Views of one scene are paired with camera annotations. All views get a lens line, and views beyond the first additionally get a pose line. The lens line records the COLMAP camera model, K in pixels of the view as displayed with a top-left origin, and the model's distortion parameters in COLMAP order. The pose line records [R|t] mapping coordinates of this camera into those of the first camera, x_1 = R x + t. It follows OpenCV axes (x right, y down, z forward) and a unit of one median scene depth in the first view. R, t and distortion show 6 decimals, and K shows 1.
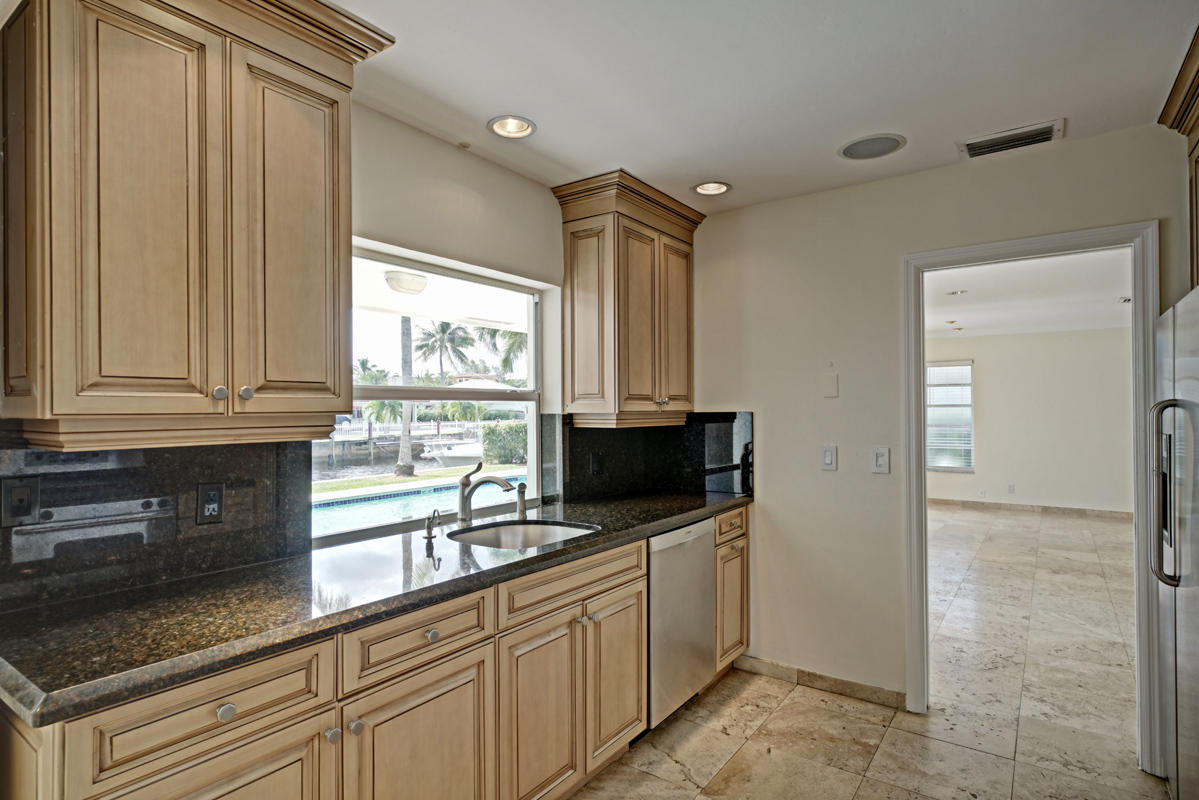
lens RADIAL K [[631.3, 0, 597.0], [0, 631.3, 402.0], [0, 0, 1]] dist [0.005561, 0.000390]
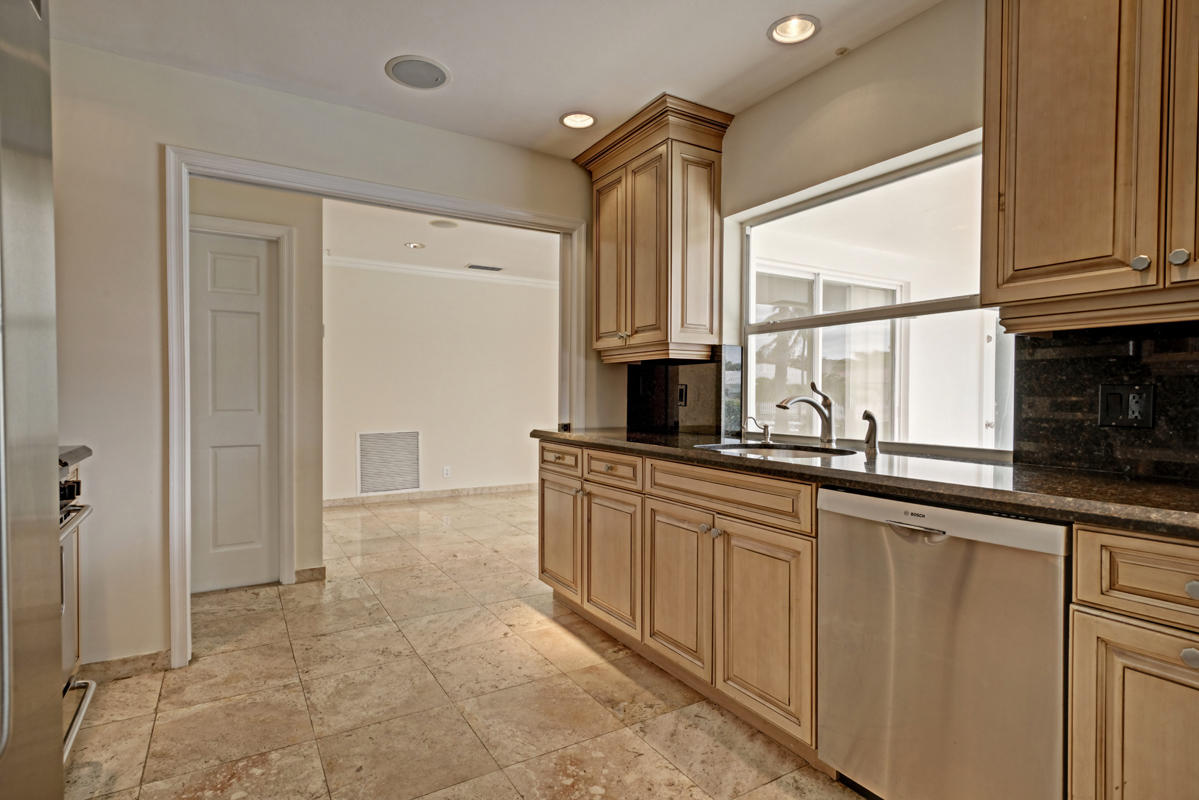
lens RADIAL K [[607.5, 0, 597.0], [0, 607.5, 406.5], [0, 0, 1]] dist [-0.004375, -0.001378]
pose [[-0.396599, 0.019607, -0.917782, 0.703813], [0.007514, 0.999808, 0.018112, 0.098359], [0.917961, 0.000288, -0.396670, 0.919727]]
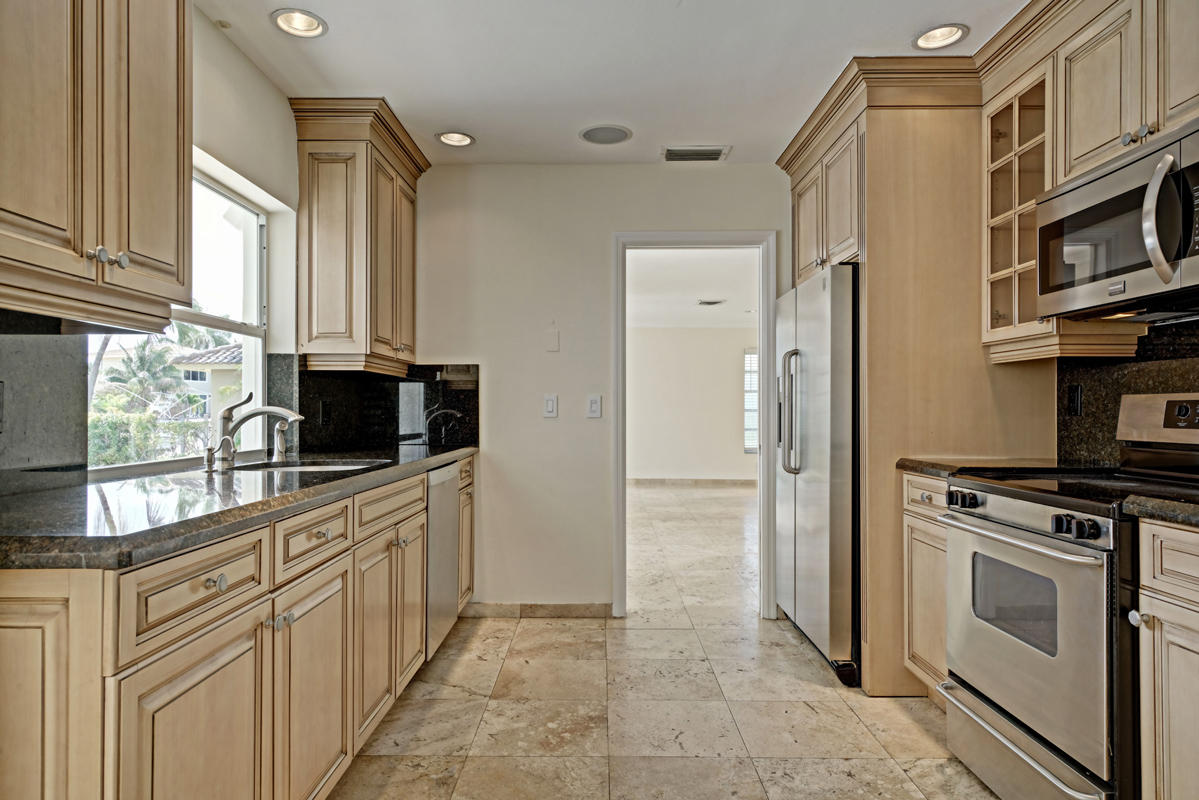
lens RADIAL K [[723.1, 0, 598.9], [0, 723.1, 401.0], [0, 0, 1]] dist [0.003518, -0.000968]
pose [[0.815786, 0.012855, 0.578211, -0.321230], [-0.011498, 0.999916, -0.006009, 0.093485], [-0.578239, -0.001746, 0.815865, -0.086227]]
